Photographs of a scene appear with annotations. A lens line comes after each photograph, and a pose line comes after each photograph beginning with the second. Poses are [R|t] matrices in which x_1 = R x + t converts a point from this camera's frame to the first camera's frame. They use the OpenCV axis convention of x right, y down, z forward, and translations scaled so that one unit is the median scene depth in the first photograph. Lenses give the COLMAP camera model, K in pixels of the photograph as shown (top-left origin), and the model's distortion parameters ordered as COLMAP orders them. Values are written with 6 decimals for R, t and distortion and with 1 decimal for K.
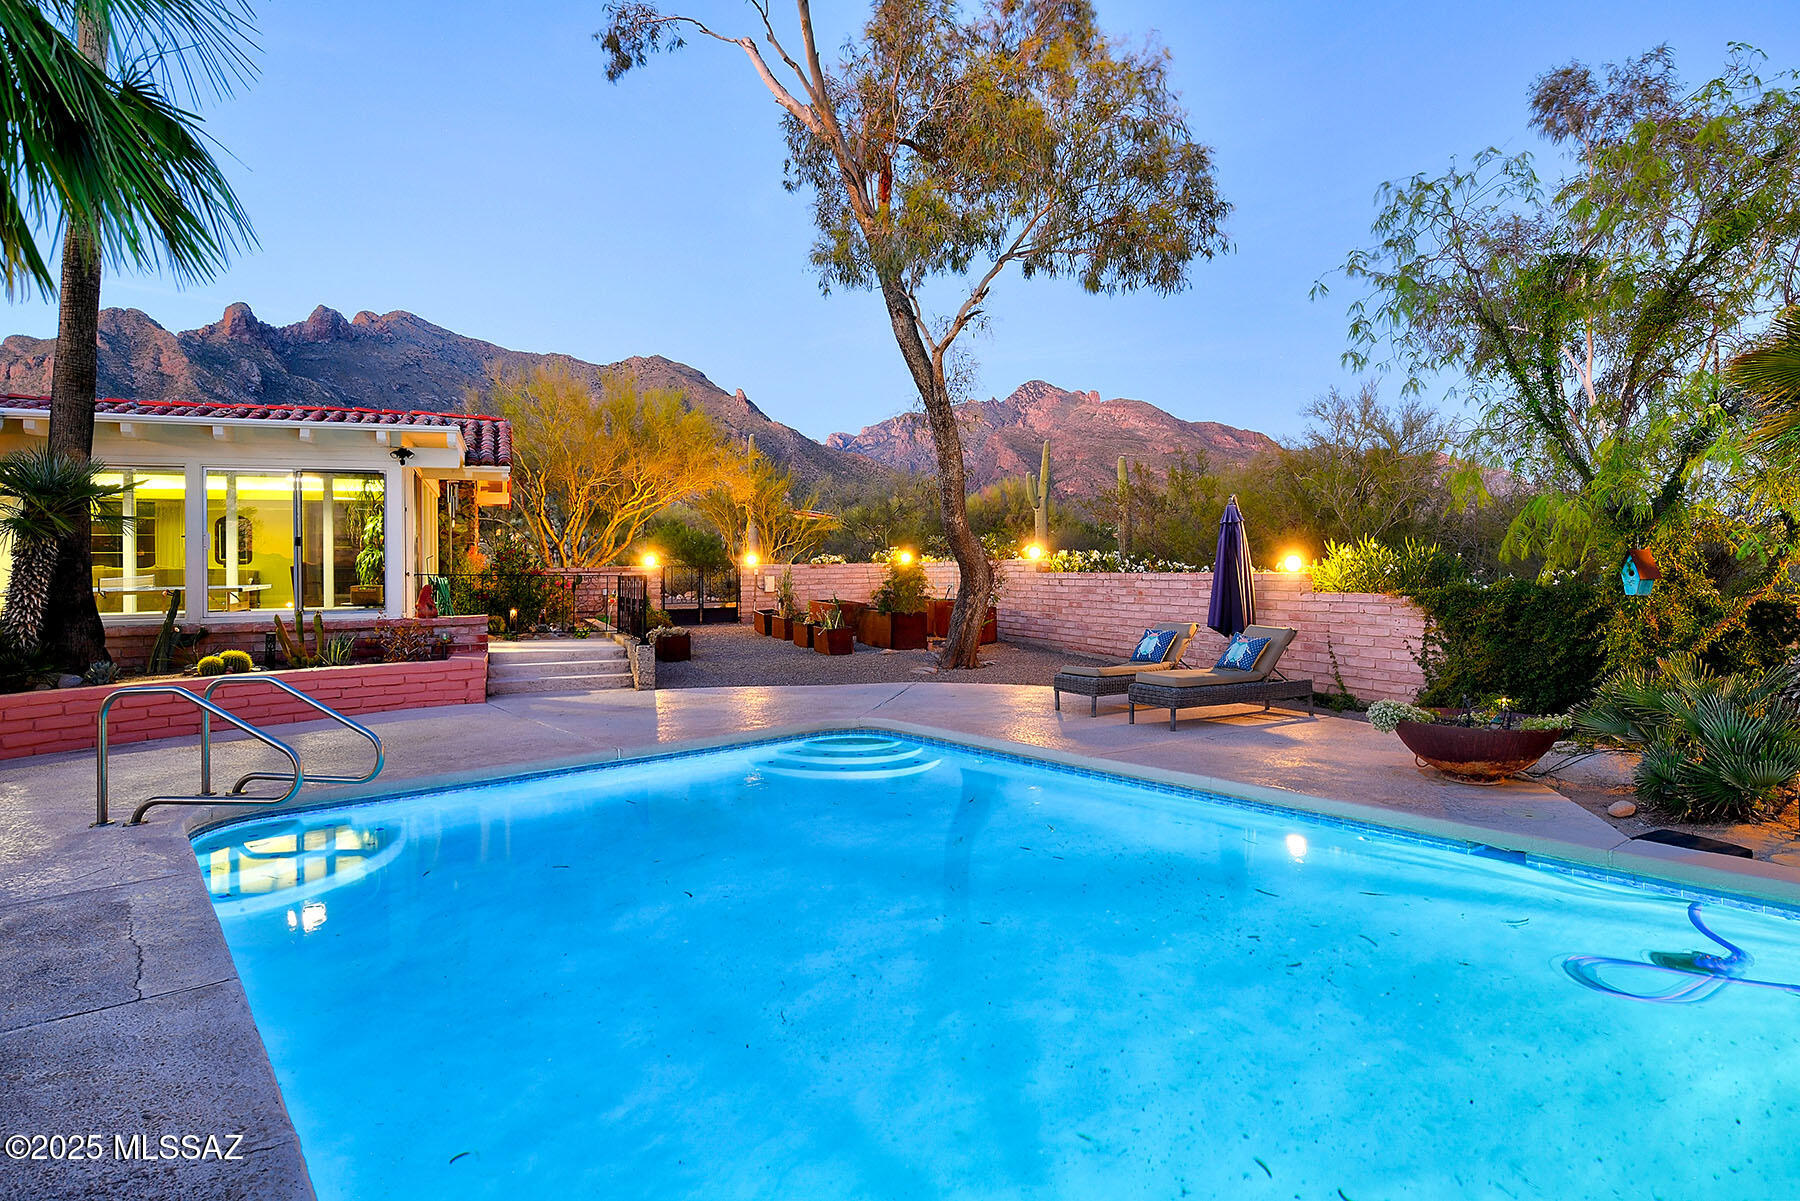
lens RADIAL K [[947.6, 0, 898.7], [0, 947.6, 594.9], [0, 0, 1]] dist [-0.004625, -0.001140]
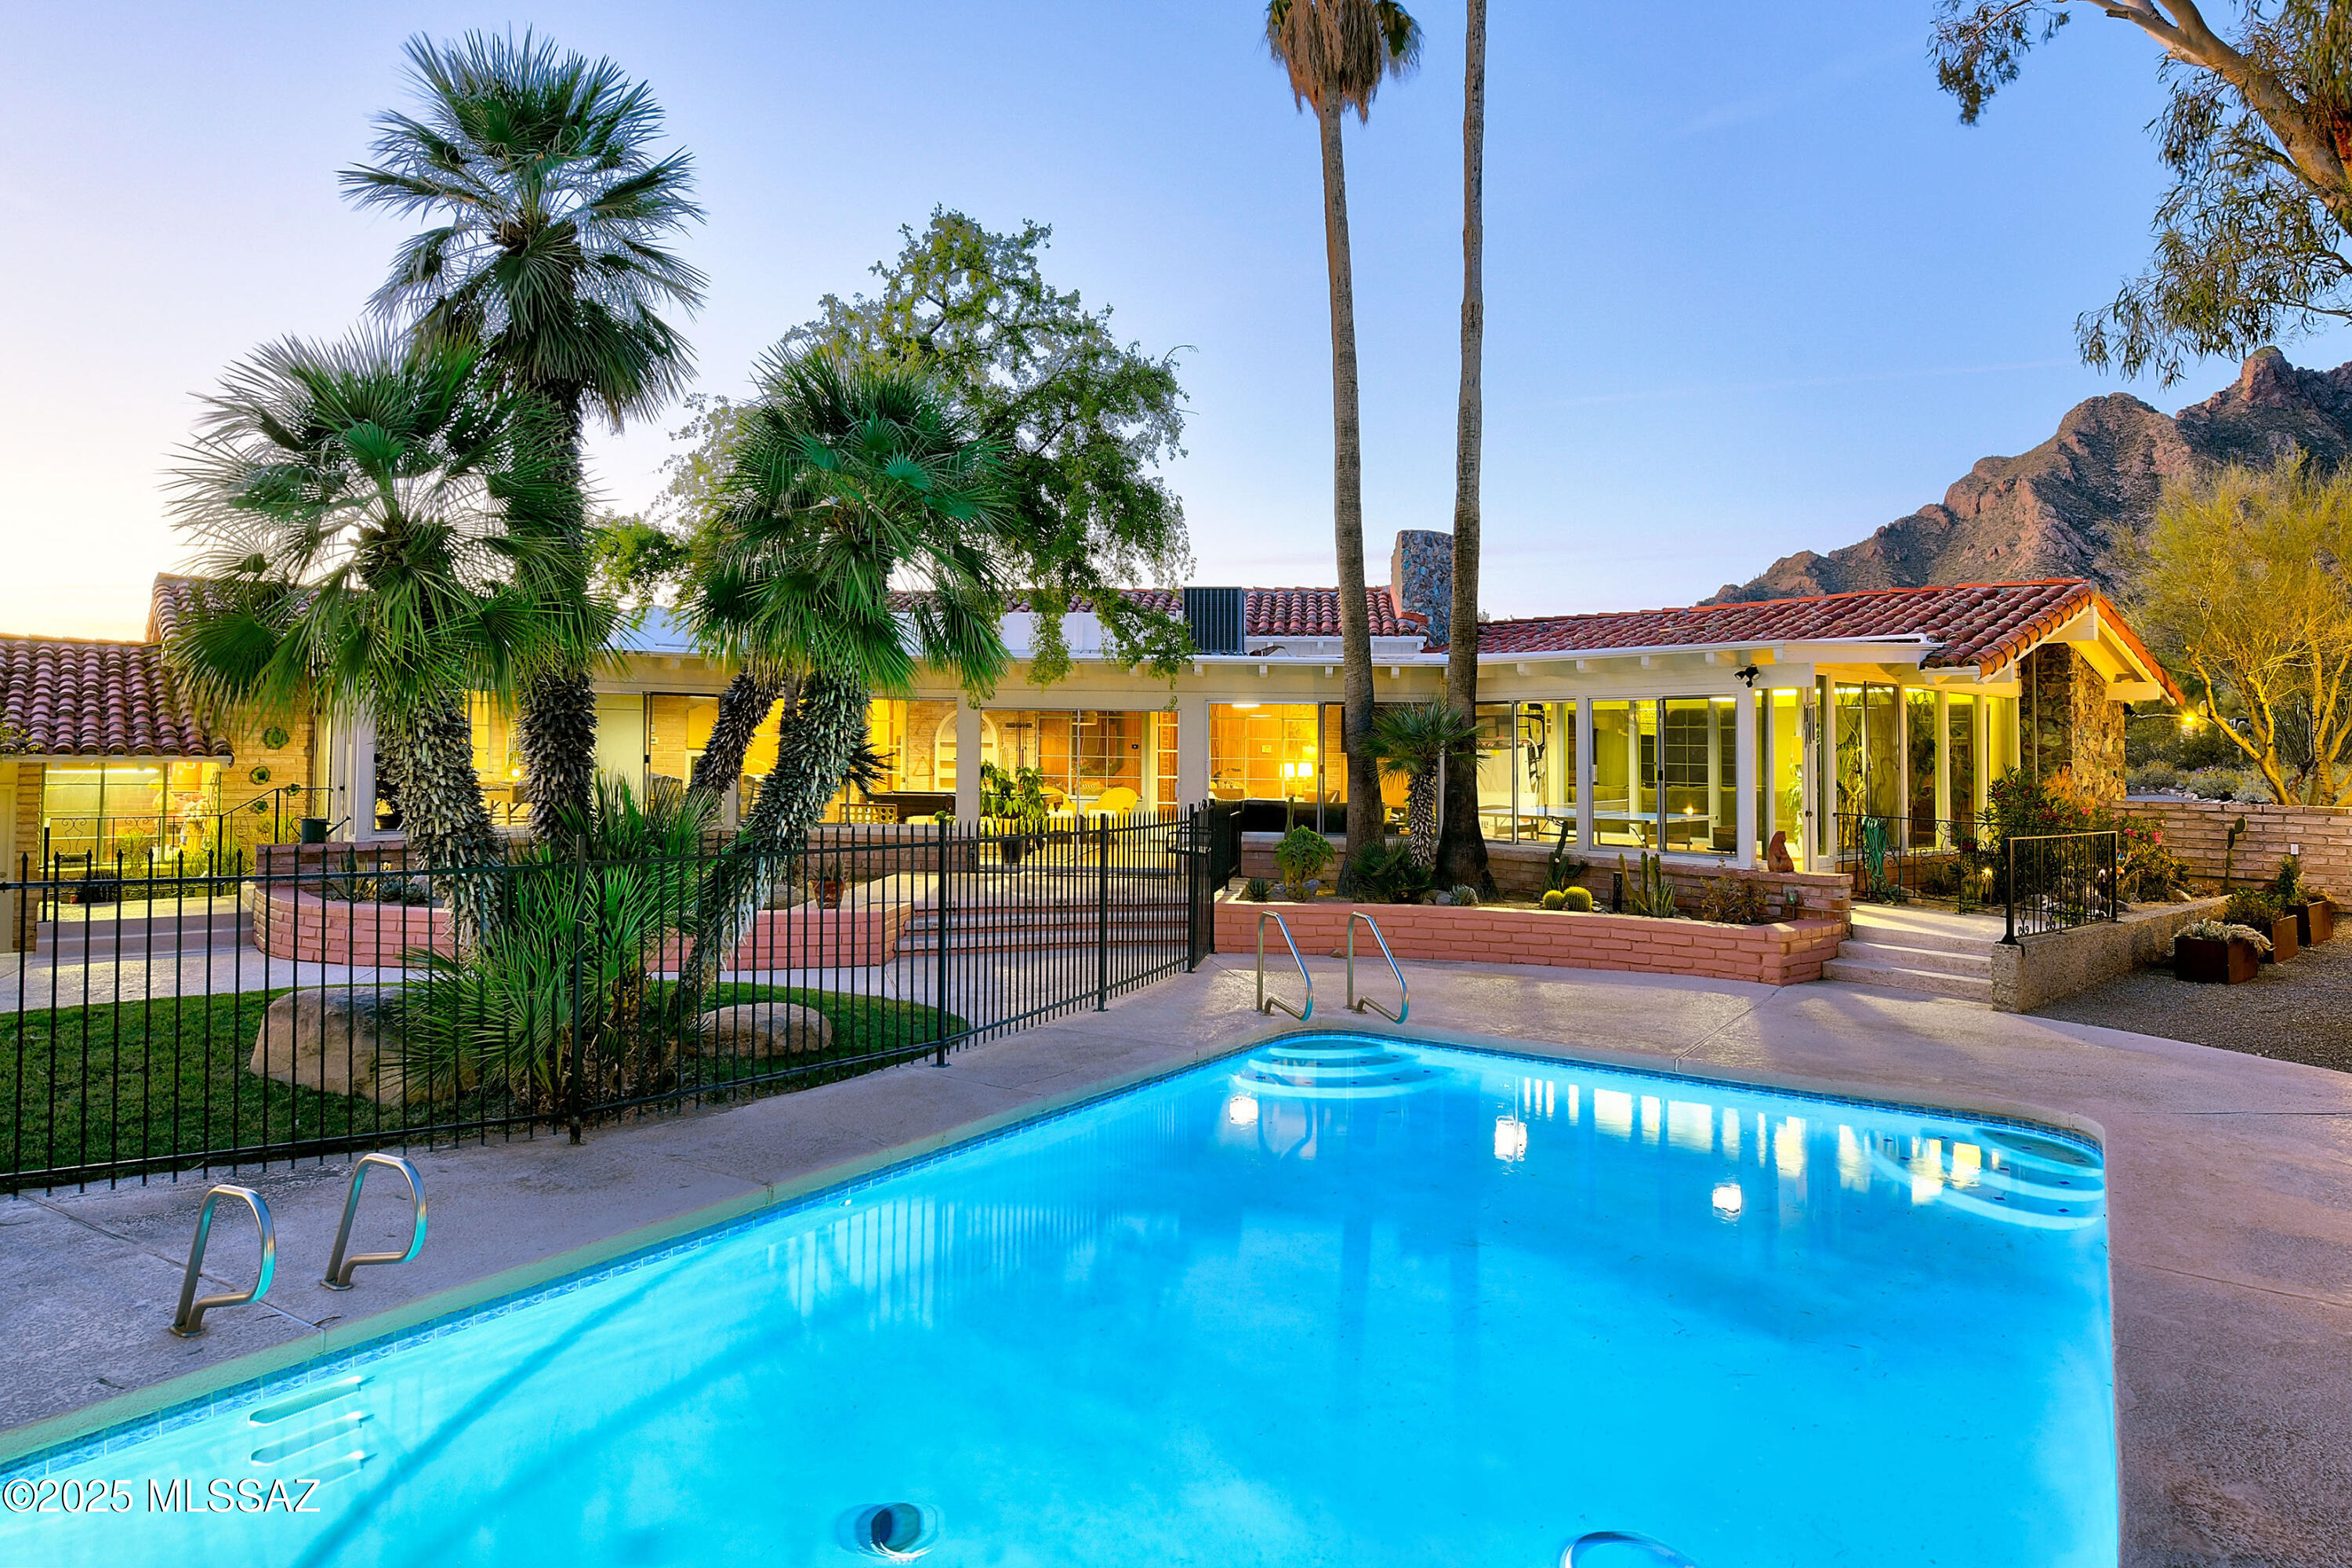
lens RADIAL K [[1421.2, 0, 1173.8], [0, 1421.2, 767.1], [0, 0, 1]] dist [0.000279, -0.000029]
pose [[0.280839, 0.023578, -0.959465, 0.513070], [-0.037906, 0.999191, 0.013458, -0.060694], [0.959006, 0.032590, 0.281505, 0.152379]]
